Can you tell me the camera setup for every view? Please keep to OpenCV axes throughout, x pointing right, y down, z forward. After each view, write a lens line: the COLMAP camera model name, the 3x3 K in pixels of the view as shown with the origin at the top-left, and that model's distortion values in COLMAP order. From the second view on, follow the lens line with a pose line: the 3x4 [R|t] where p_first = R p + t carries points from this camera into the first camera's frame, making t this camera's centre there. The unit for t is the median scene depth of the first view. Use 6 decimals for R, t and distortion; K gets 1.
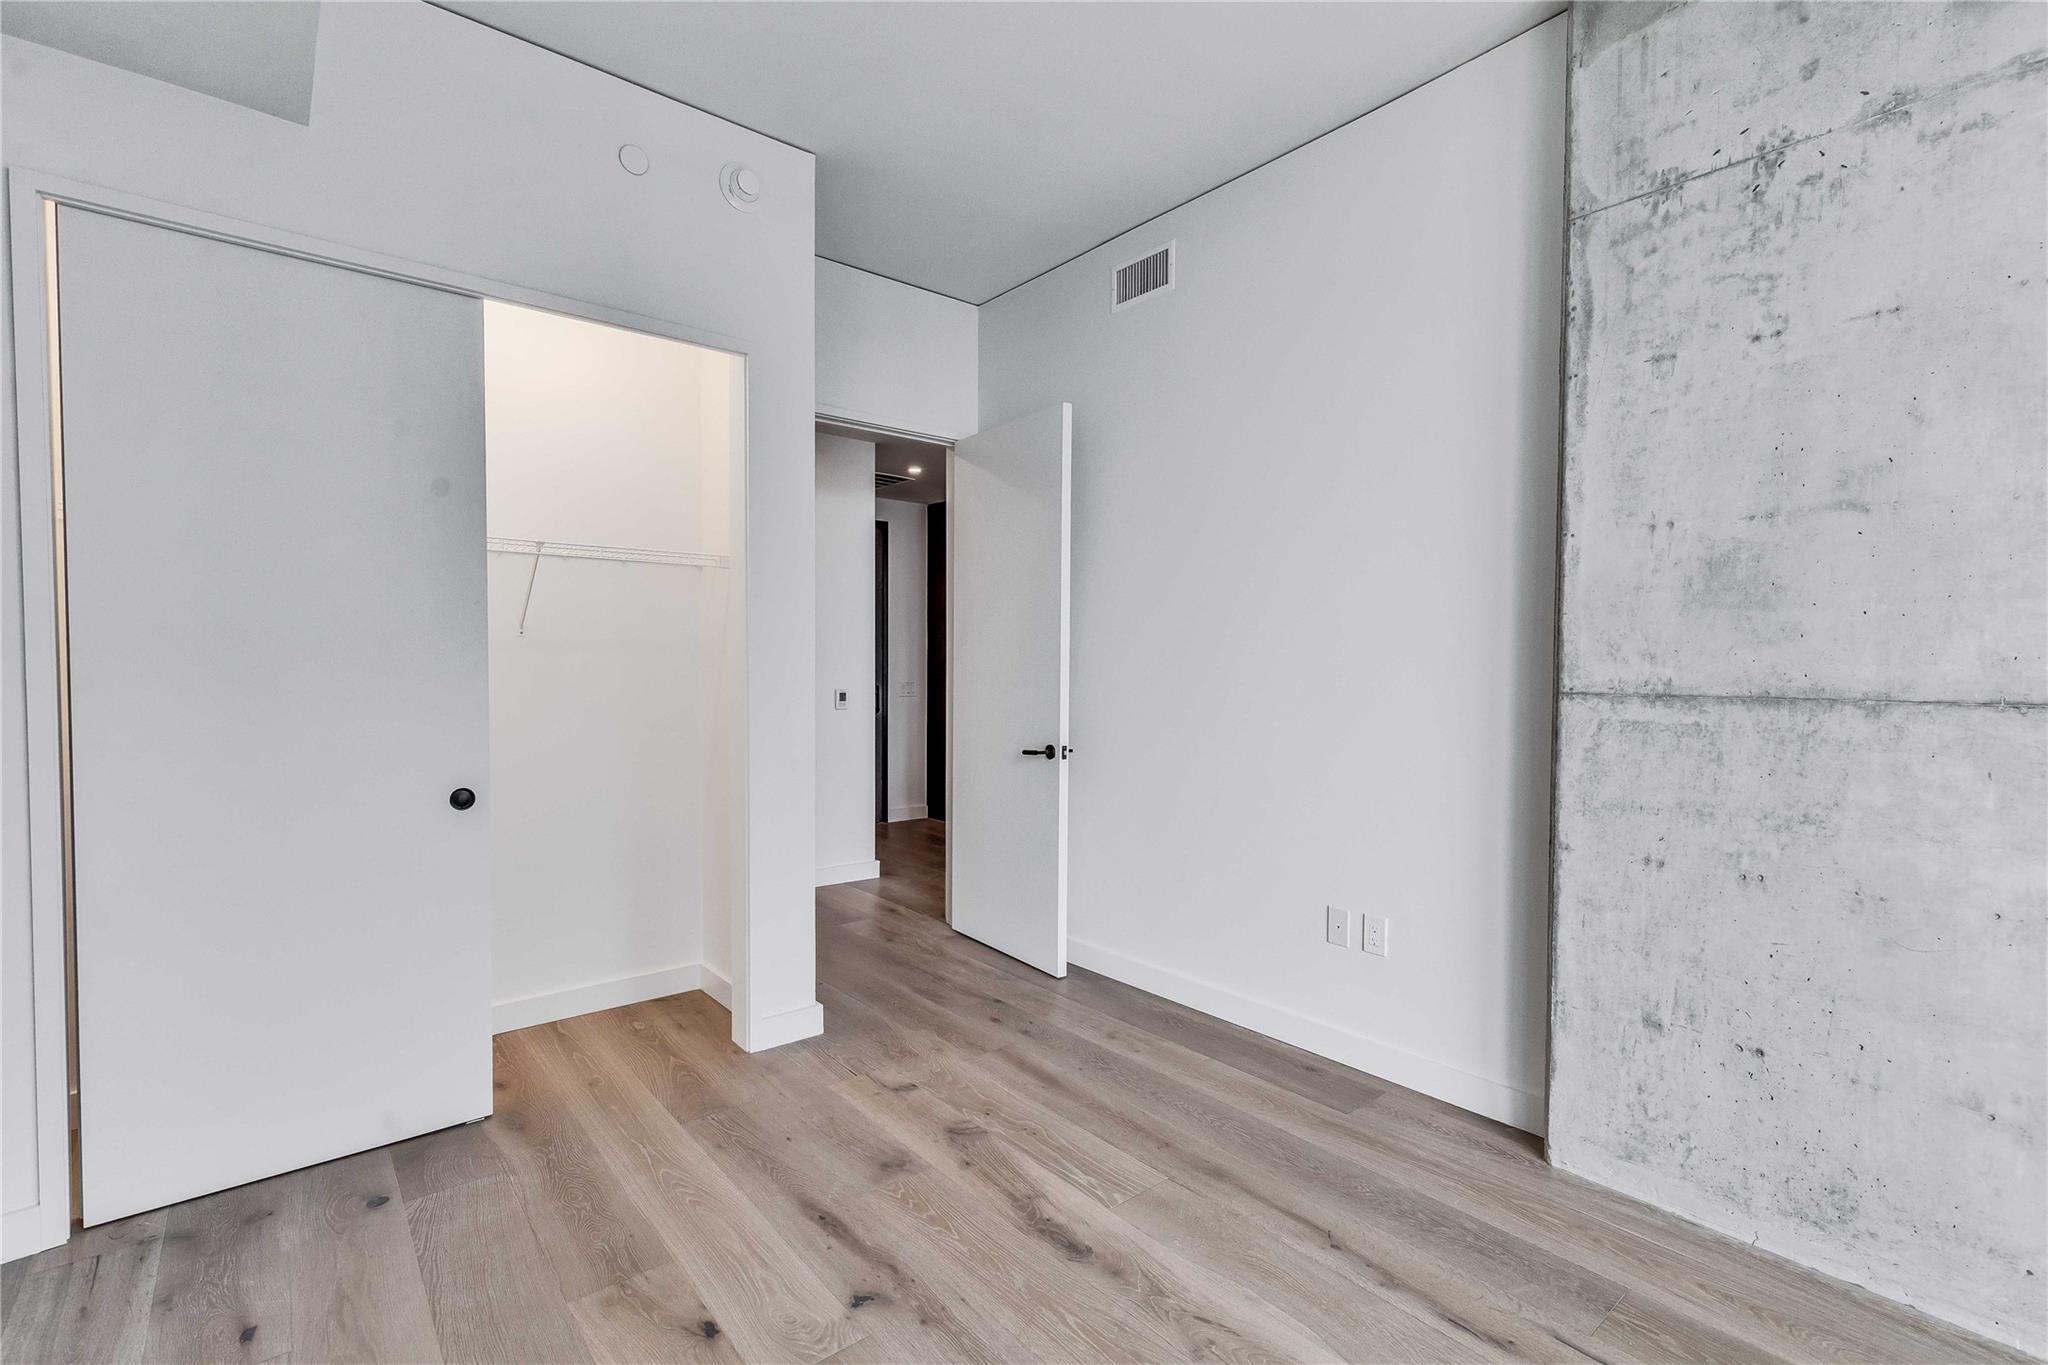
lens RADIAL K [[923.3, 0, 1016.7], [0, 923.3, 686.1], [0, 0, 1]] dist [0.010045, -0.001814]
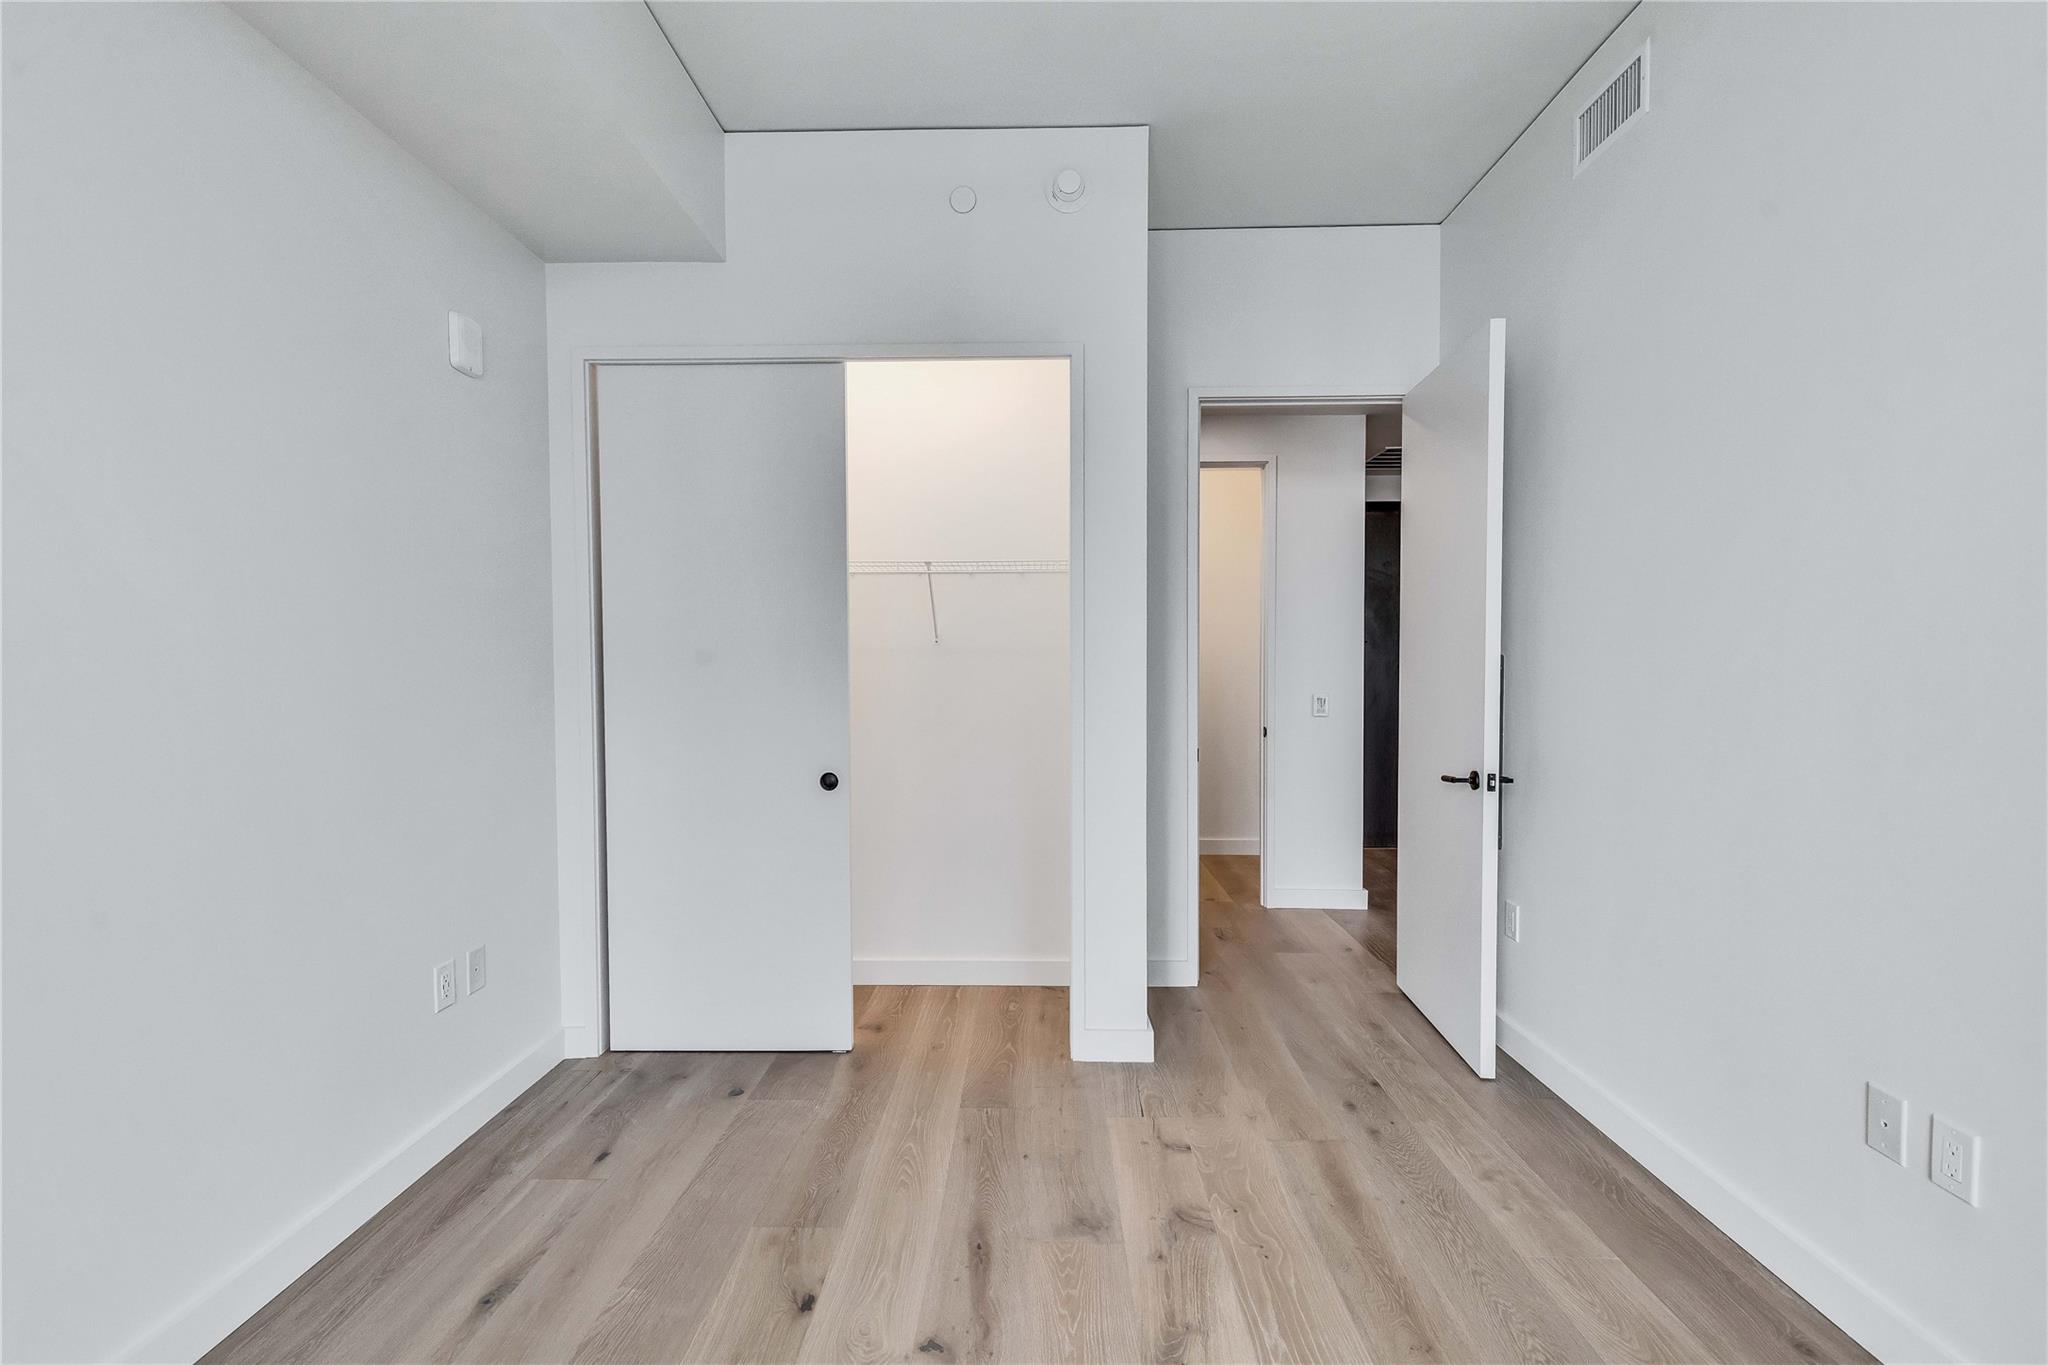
lens RADIAL K [[923.3, 0, 1016.7], [0, 923.3, 686.1], [0, 0, 1]] dist [0.010045, -0.001814]
pose [[0.756395, 0.008221, -0.654063, 0.351115], [-0.009917, 0.999950, 0.001100, -0.005563], [0.654040, 0.005655, 0.756439, 0.237643]]
